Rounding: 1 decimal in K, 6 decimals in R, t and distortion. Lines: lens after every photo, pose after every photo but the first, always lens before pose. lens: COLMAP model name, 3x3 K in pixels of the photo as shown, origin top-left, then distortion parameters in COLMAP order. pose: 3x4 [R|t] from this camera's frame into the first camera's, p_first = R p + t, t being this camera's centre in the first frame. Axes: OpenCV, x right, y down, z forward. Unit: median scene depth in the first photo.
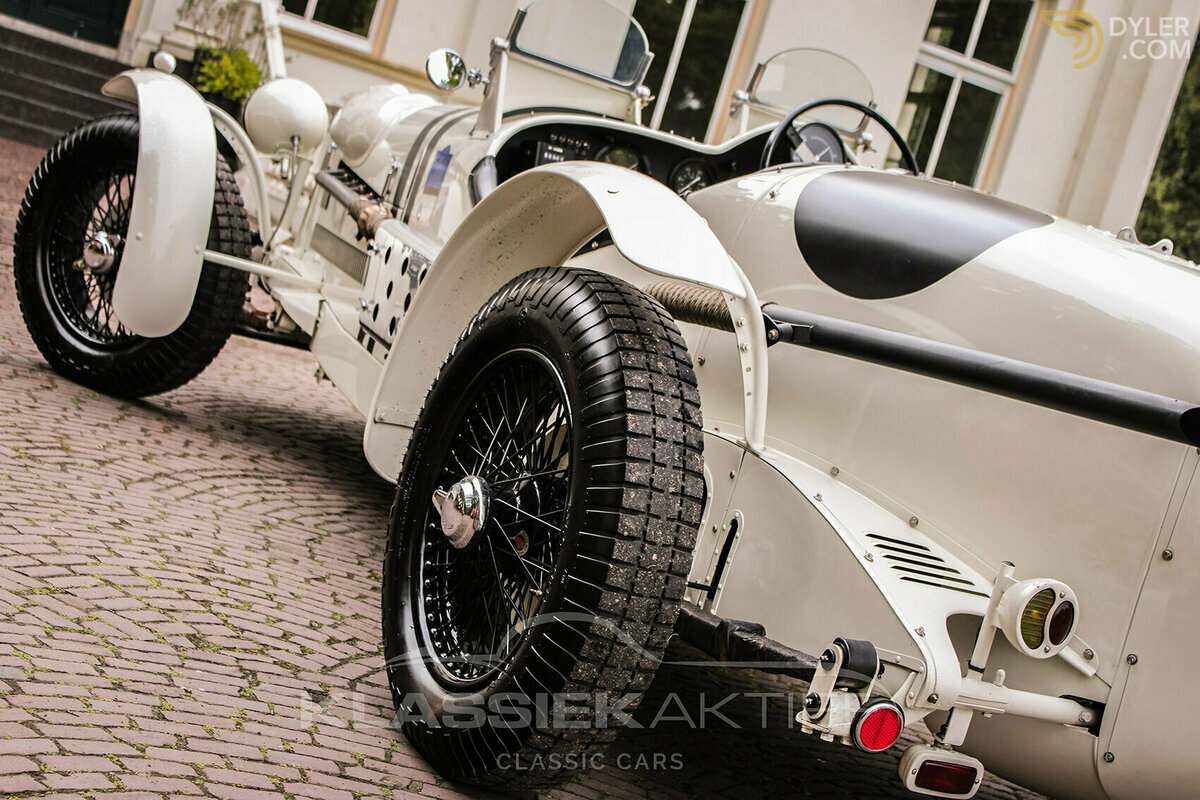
lens RADIAL K [[2073.4, 0, 600.7], [0, 2073.4, 402.3], [0, 0, 1]] dist [0.003487, 0.000000]
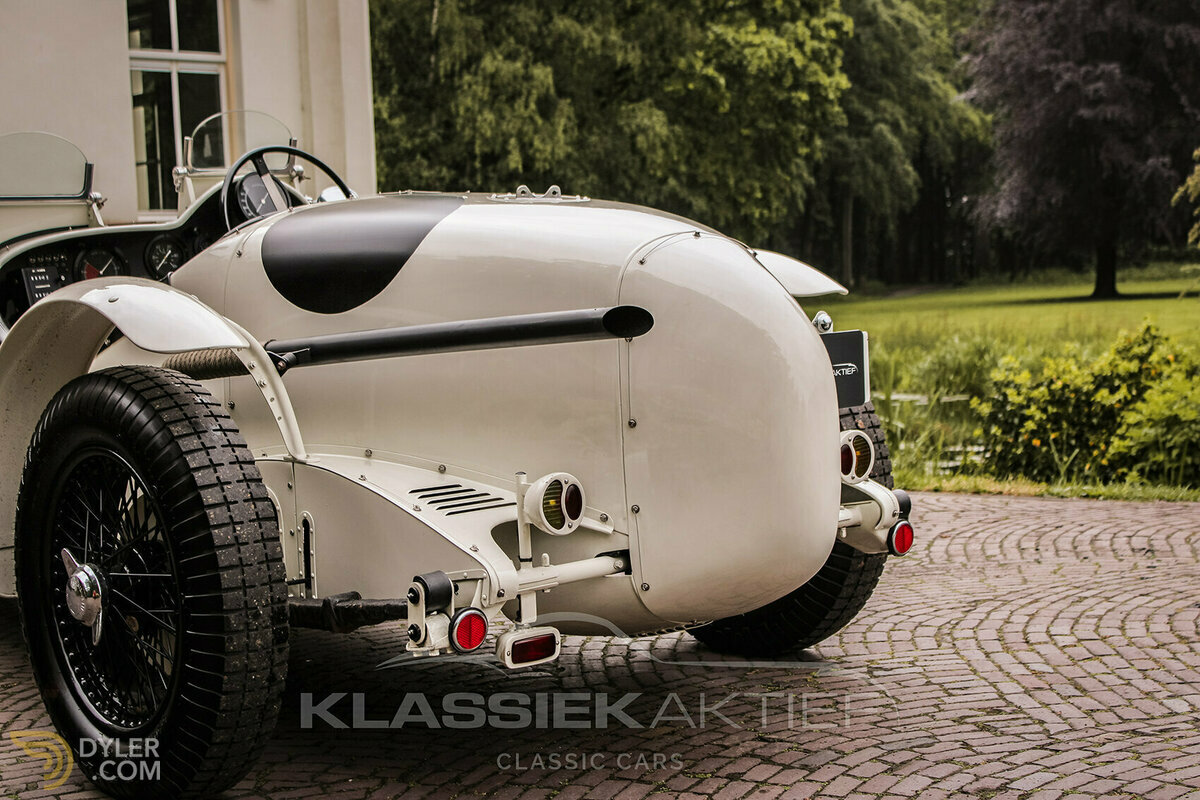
lens RADIAL K [[2016.0, 0, 602.4], [0, 2016.0, 407.2], [0, 0, 1]] dist [0.025190, 0.000000]
pose [[0.912325, -0.346659, 0.217924, -0.011911], [0.344098, 0.937555, 0.050855, -0.005454], [-0.221945, 0.028591, 0.974640, -0.205975]]
